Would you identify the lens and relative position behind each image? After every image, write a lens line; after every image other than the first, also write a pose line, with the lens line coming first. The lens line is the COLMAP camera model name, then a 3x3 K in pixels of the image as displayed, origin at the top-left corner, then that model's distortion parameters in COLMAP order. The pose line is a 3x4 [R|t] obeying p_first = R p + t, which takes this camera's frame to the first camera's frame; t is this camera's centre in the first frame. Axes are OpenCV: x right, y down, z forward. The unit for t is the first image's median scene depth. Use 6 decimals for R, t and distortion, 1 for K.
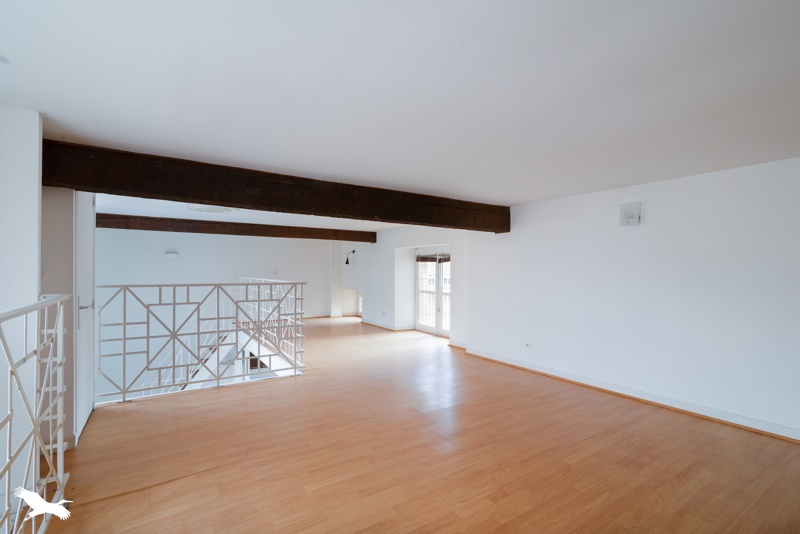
lens RADIAL K [[363.1, 0, 397.6], [0, 363.1, 271.3], [0, 0, 1]] dist [-0.001999, -0.000100]
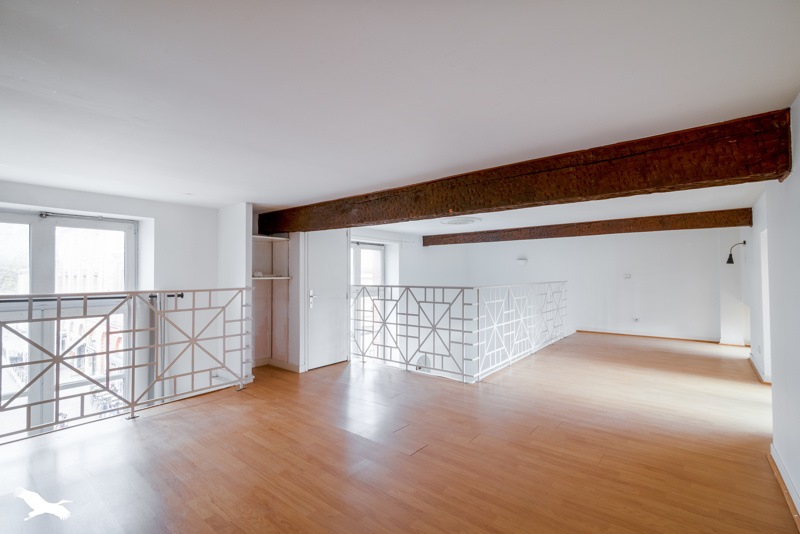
lens RADIAL K [[378.4, 0, 397.5], [0, 378.4, 237.9], [0, 0, 1]] dist [-0.004266, -0.000152]
pose [[0.275299, -0.103781, -0.955741, 0.642742], [0.001533, 0.994202, -0.107516, 0.008947], [0.961357, 0.028133, 0.273862, 0.537257]]
